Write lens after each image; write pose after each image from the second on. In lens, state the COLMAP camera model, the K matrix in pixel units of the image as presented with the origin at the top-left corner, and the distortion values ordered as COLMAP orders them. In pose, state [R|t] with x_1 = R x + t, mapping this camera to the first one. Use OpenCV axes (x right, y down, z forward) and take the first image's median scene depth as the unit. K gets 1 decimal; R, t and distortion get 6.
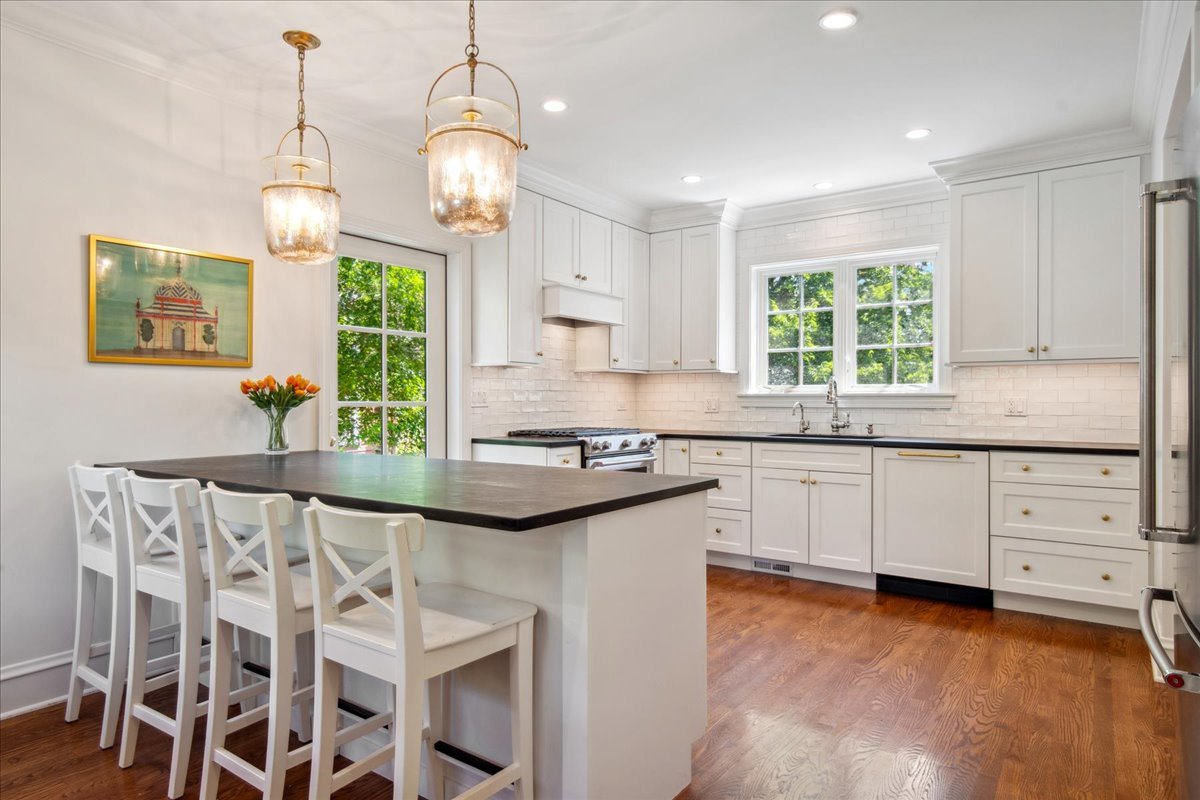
lens RADIAL K [[689.0, 0, 601.2], [0, 689.0, 399.6], [0, 0, 1]] dist [-0.000741, 0.002475]
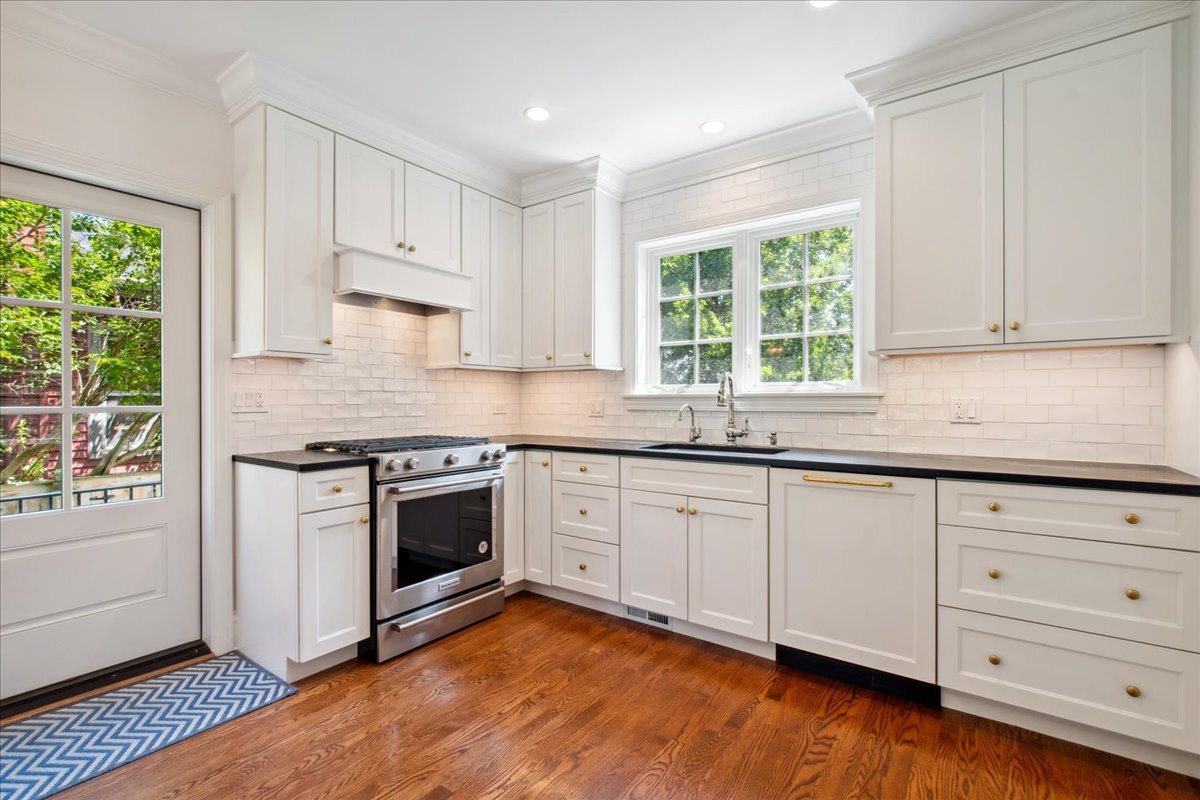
lens RADIAL K [[539.9, 0, 597.5], [0, 539.9, 399.2], [0, 0, 1]] dist [-0.002112, -0.000057]
pose [[0.999996, -0.002458, 0.001521, 0.193249], [0.002462, 0.999994, -0.002360, -0.001231], [-0.001515, 0.002364, 0.999996, 0.393342]]
